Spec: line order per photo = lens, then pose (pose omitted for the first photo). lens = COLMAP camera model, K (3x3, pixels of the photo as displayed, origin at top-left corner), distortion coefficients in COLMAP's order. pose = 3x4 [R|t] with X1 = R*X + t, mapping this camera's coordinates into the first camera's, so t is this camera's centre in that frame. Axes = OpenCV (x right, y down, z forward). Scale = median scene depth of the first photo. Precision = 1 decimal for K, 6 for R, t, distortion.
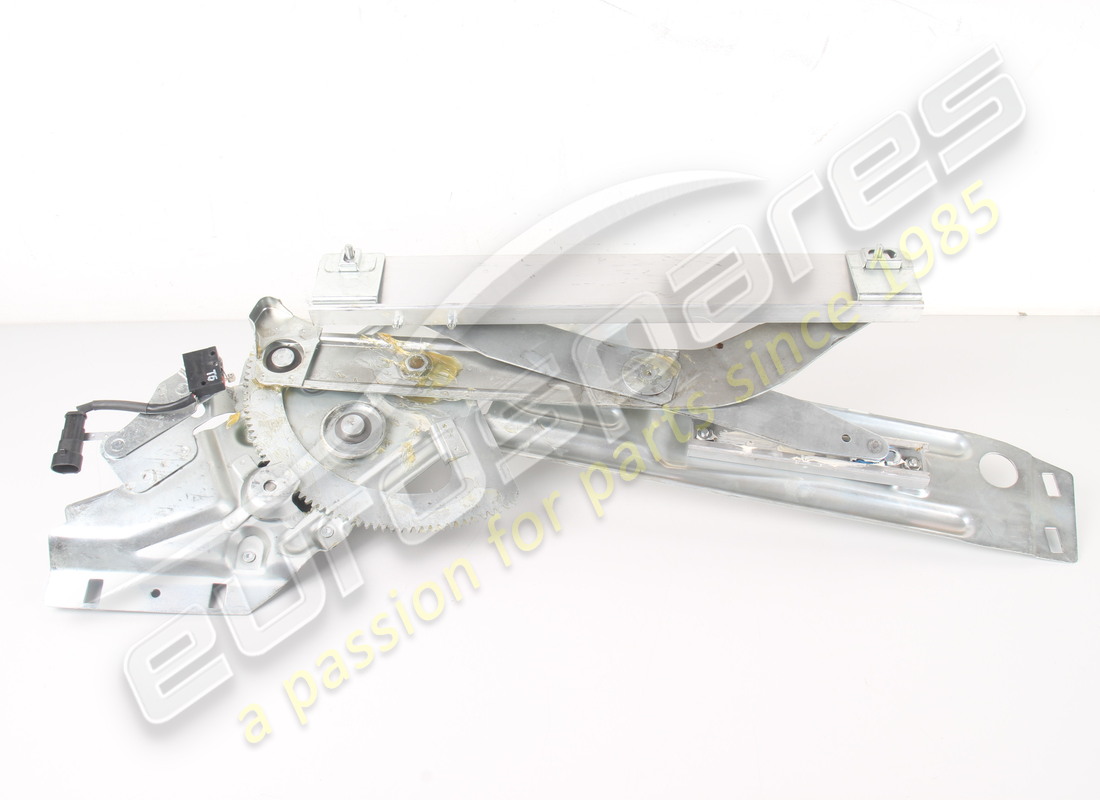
lens RADIAL K [[1168.6, 0, 549.7], [0, 1168.6, 398.7], [0, 0, 1]] dist [-0.012434, 0.000000]
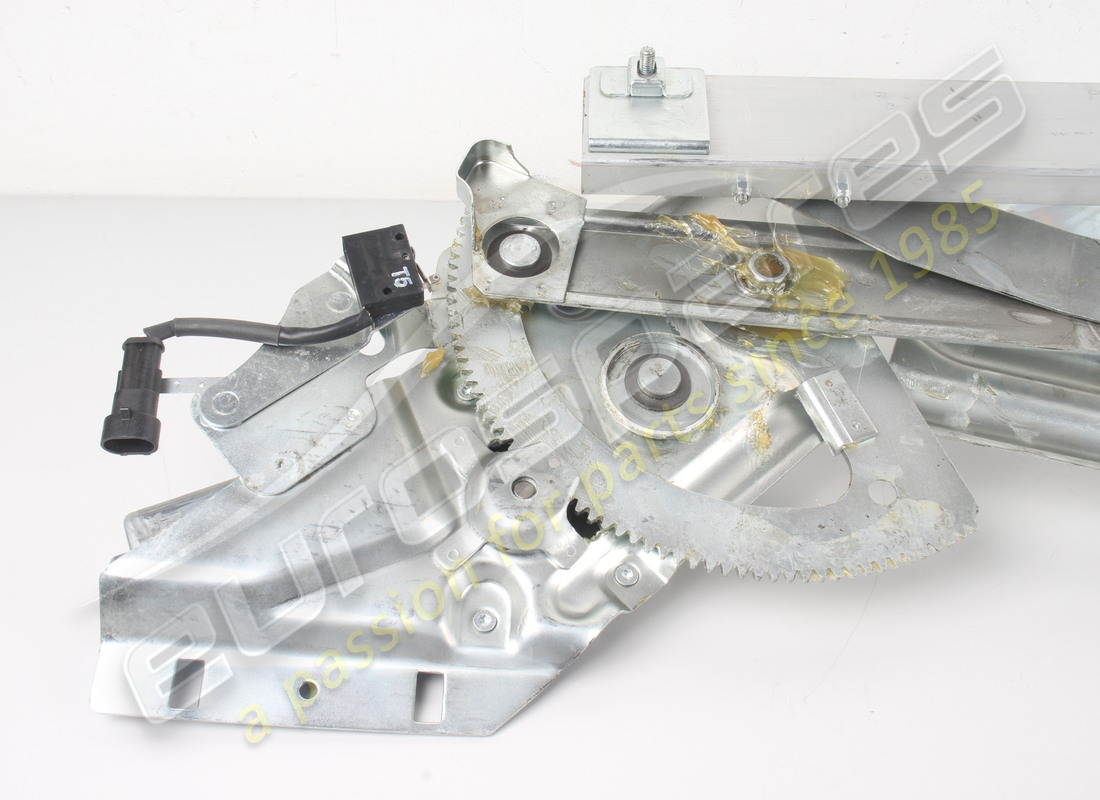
lens RADIAL K [[1239.8, 0, 550.4], [0, 1239.8, 401.8], [0, 0, 1]] dist [-0.003127, 0.000000]
pose [[0.998272, 0.025374, 0.053001, -0.250021], [-0.027711, 0.998655, 0.043827, 0.010301], [-0.051818, -0.045220, 0.997632, 0.425438]]
